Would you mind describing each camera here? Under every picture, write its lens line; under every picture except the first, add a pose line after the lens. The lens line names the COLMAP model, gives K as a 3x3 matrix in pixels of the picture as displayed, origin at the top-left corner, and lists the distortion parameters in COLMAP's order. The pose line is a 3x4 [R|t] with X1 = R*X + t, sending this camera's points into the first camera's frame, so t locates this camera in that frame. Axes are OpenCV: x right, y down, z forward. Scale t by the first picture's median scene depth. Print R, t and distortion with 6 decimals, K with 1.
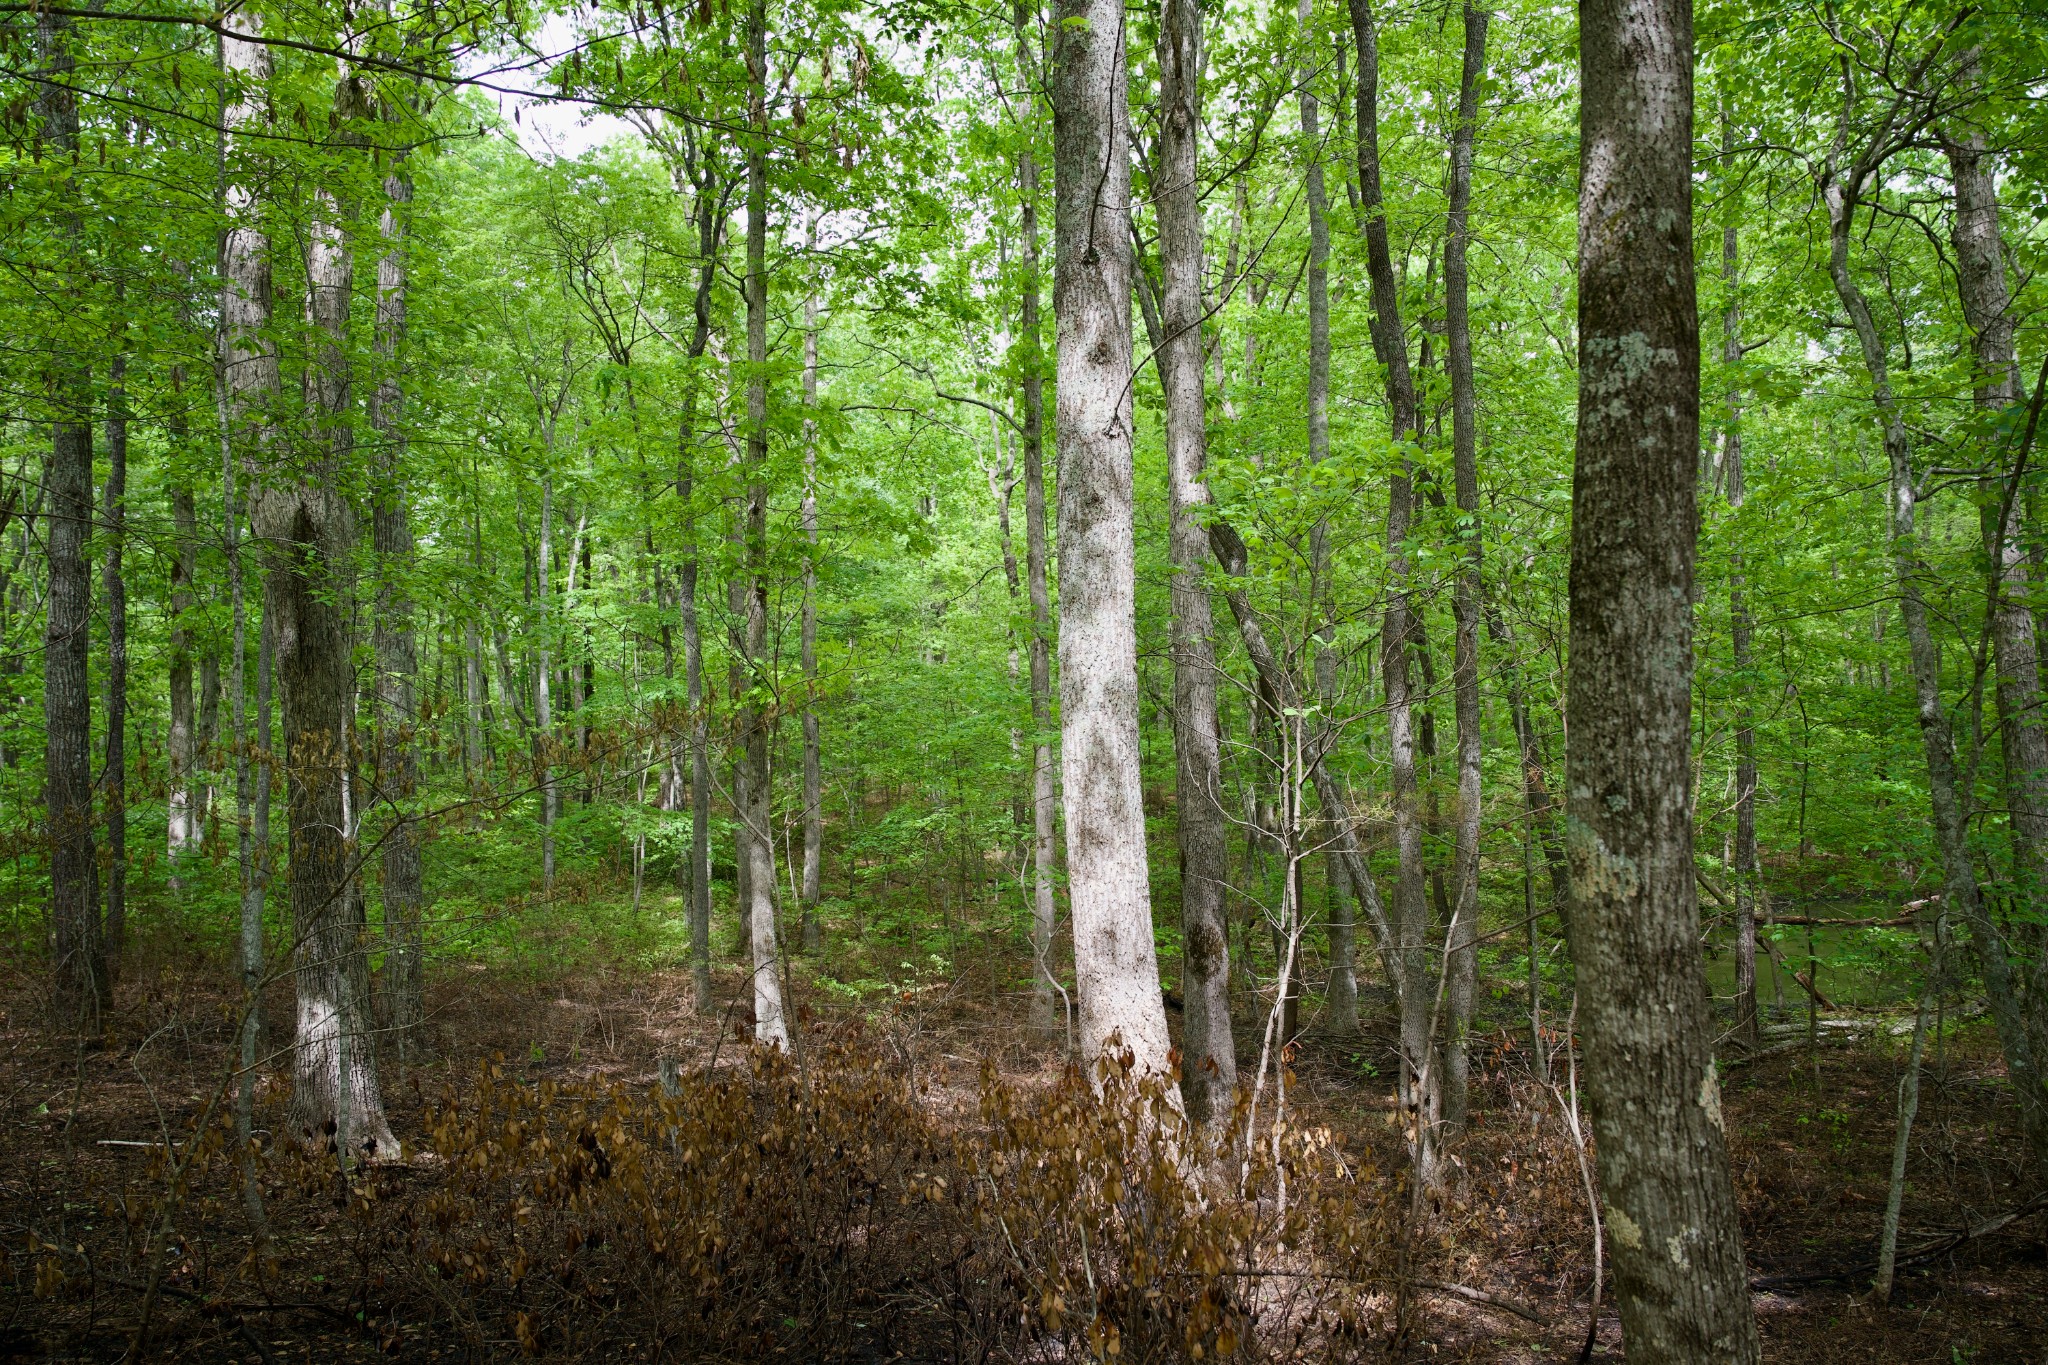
lens RADIAL K [[1345.4, 0, 1018.9], [0, 1345.4, 674.9], [0, 0, 1]] dist [-0.030139, -0.001980]
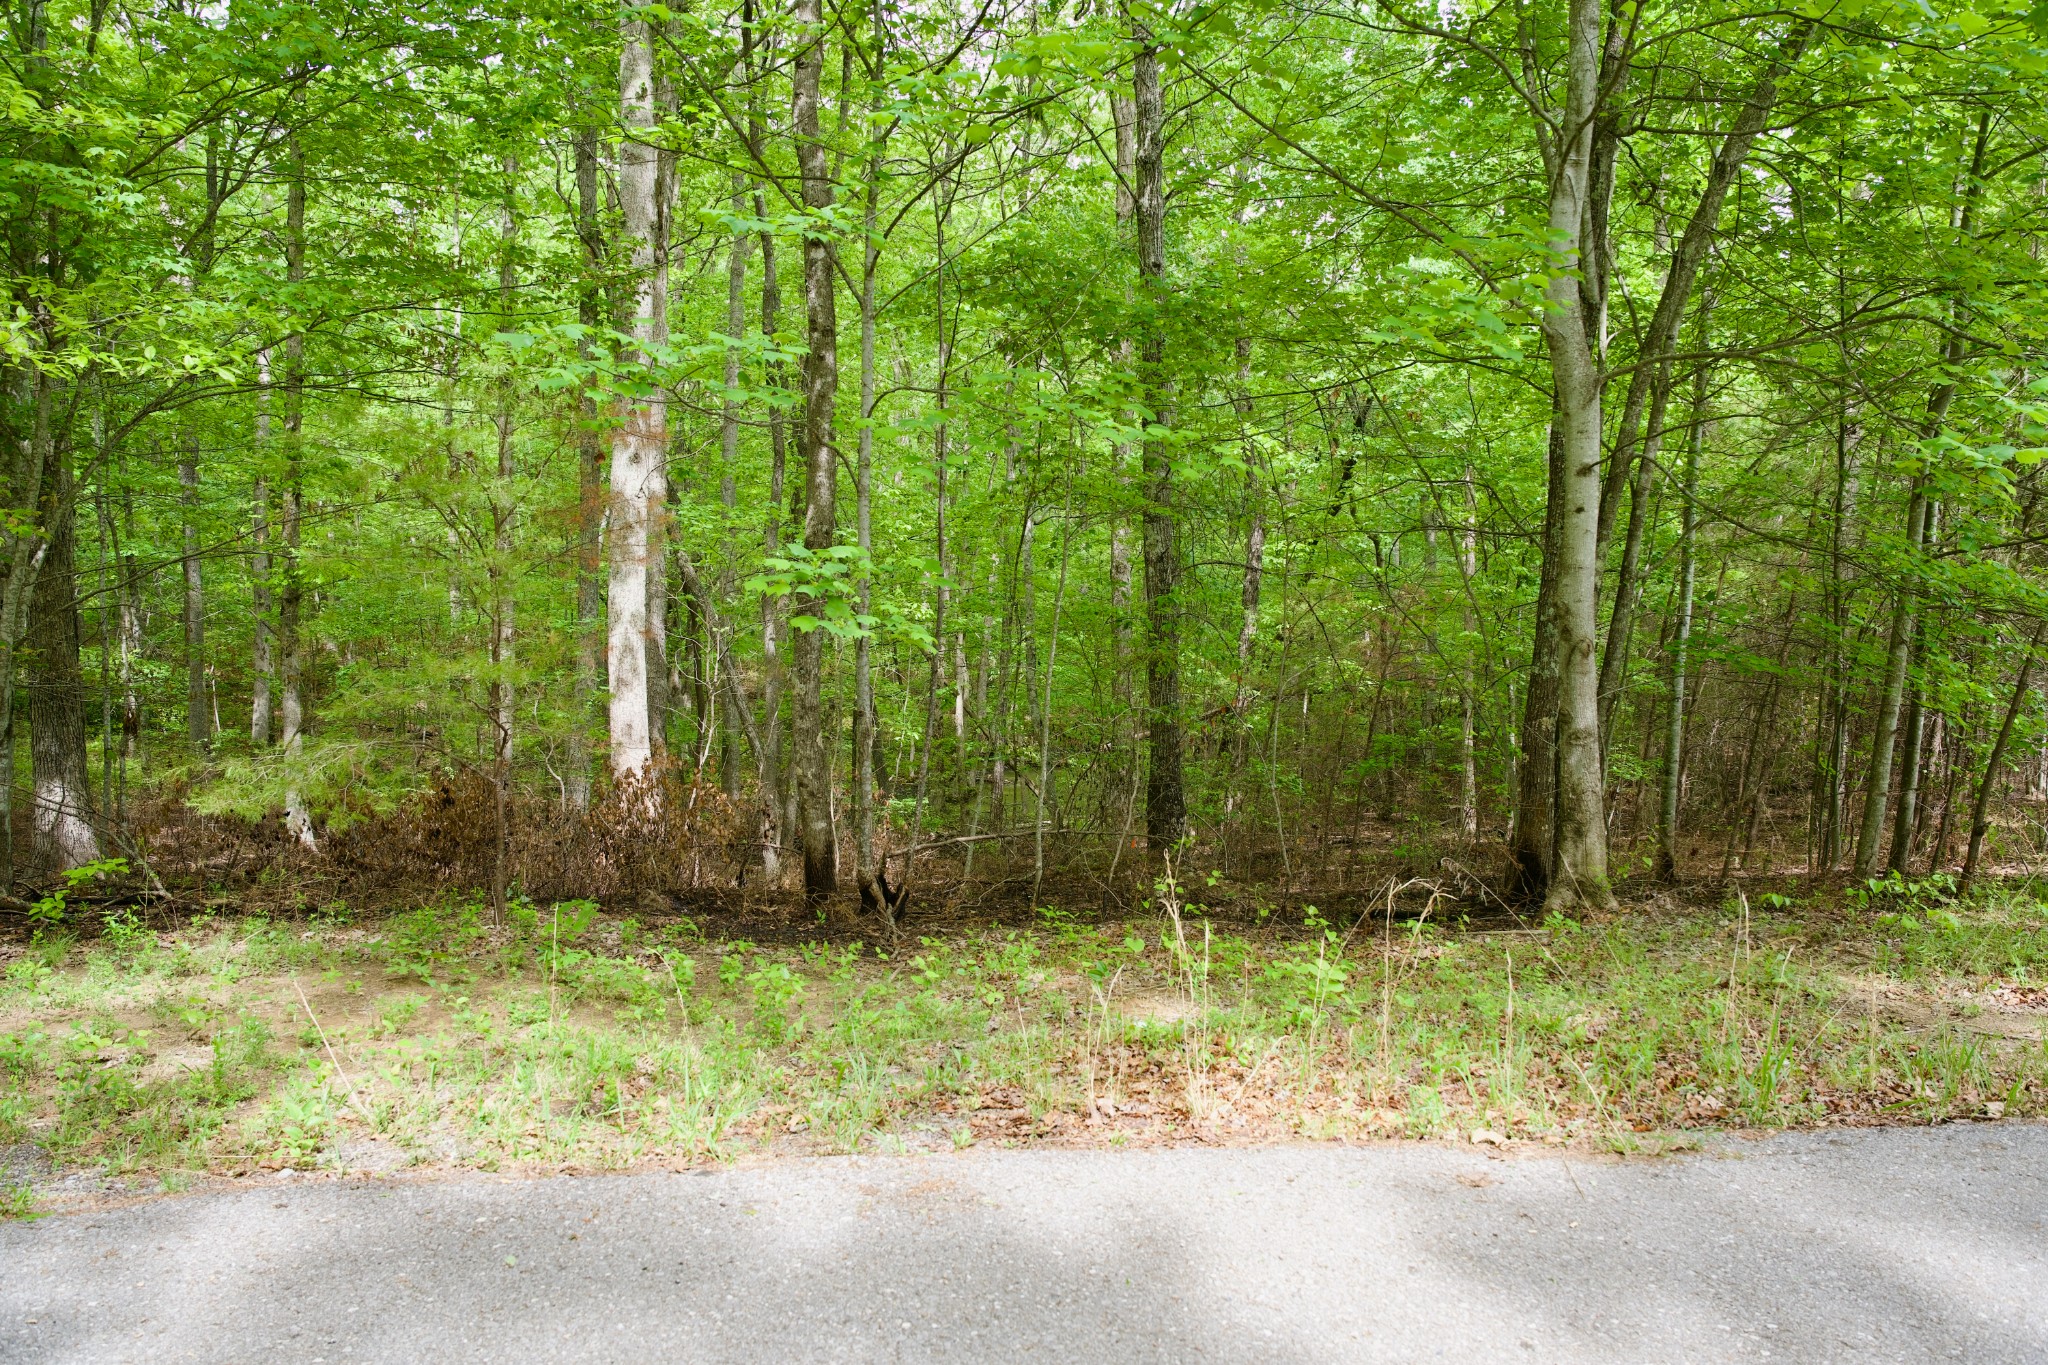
lens RADIAL K [[1345.4, 0, 1018.9], [0, 1345.4, 674.9], [0, 0, 1]] dist [-0.030139, -0.001980]
pose [[0.902695, 0.025124, 0.429547, -0.298168], [-0.067752, 0.994140, 0.084235, -0.117200], [-0.424913, -0.105142, 0.899107, -1.220474]]
